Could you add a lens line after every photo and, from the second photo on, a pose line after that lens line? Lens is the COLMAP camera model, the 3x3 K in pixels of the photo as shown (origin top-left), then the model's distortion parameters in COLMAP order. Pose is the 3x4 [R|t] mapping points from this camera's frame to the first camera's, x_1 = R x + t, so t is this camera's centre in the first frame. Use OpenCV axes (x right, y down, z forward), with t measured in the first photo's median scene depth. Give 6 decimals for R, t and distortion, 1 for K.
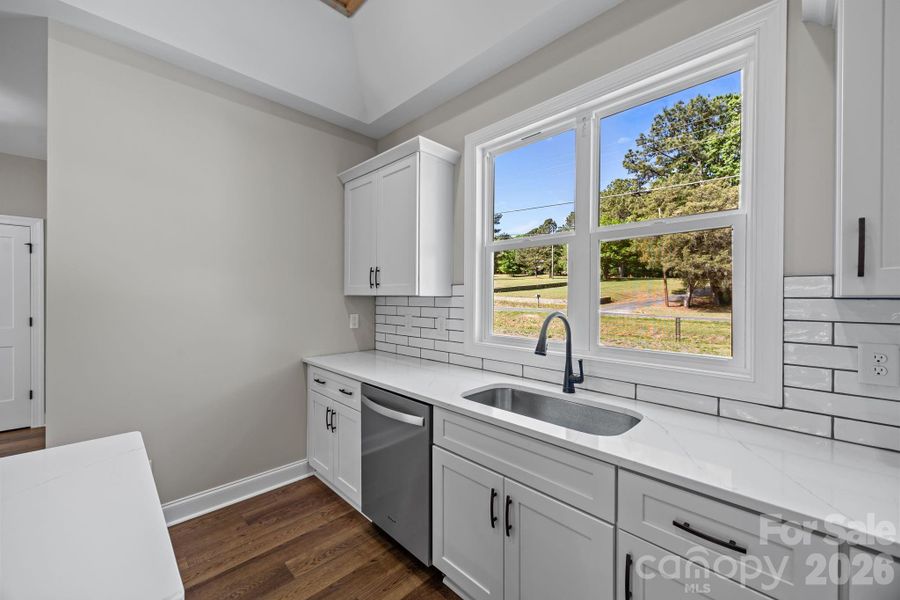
lens RADIAL K [[355.4, 0, 449.9], [0, 355.4, 299.1], [0, 0, 1]] dist [0.002100, 0.000169]
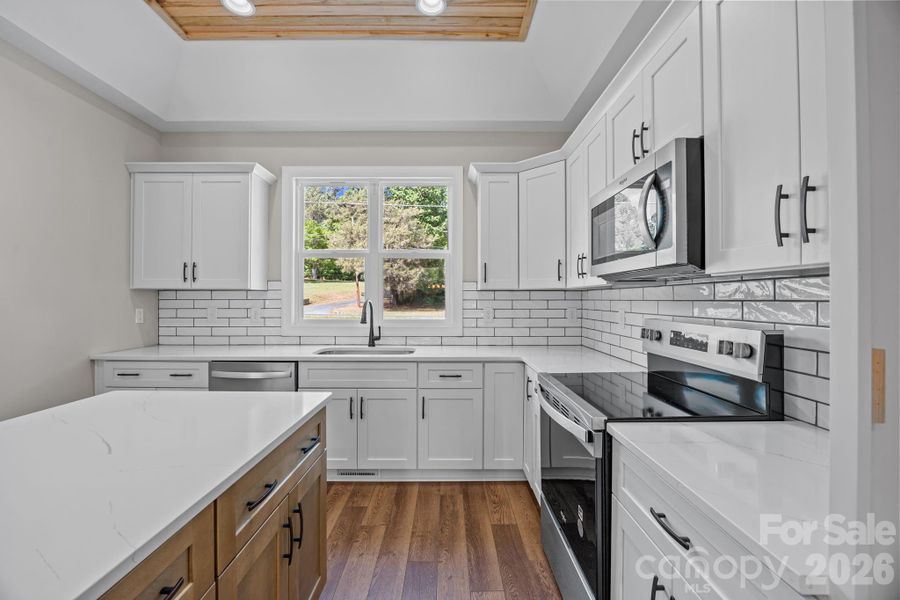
lens RADIAL K [[381.9, 0, 450.8], [0, 381.9, 296.3], [0, 0, 1]] dist [-0.021155, 0.000162]
pose [[0.697622, 0.002801, 0.716461, -0.448734], [0.007272, 0.999913, -0.010991, 0.029129], [-0.716430, 0.012878, 0.697541, -0.342554]]
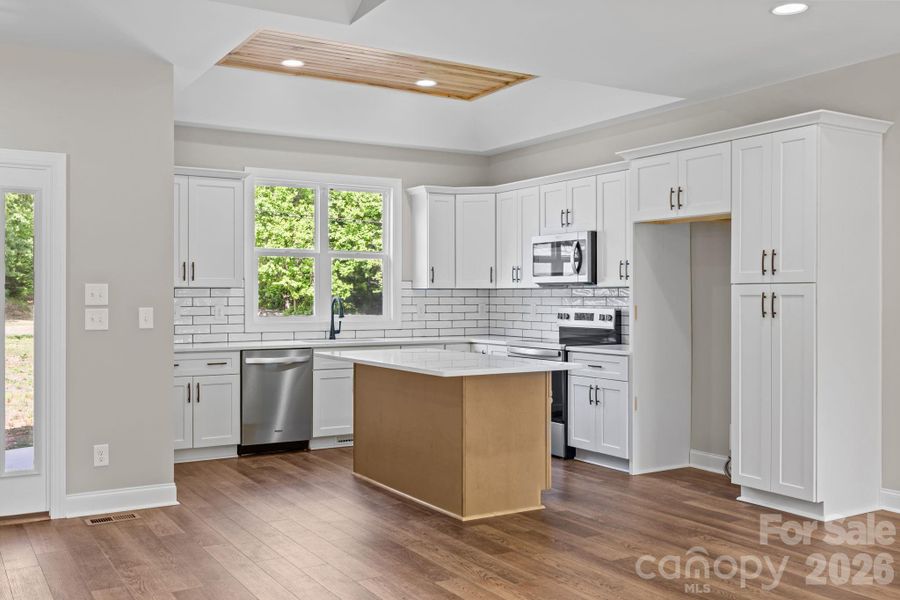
lens RADIAL K [[858.8, 0, 451.4], [0, 858.8, 289.0], [0, 0, 1]] dist [-0.007656, 0.004789]
pose [[0.233600, 0.004468, 0.972322, -2.491591], [0.009565, 0.999931, -0.006893, 0.021523], [-0.972286, 0.010910, 0.233541, -0.421520]]
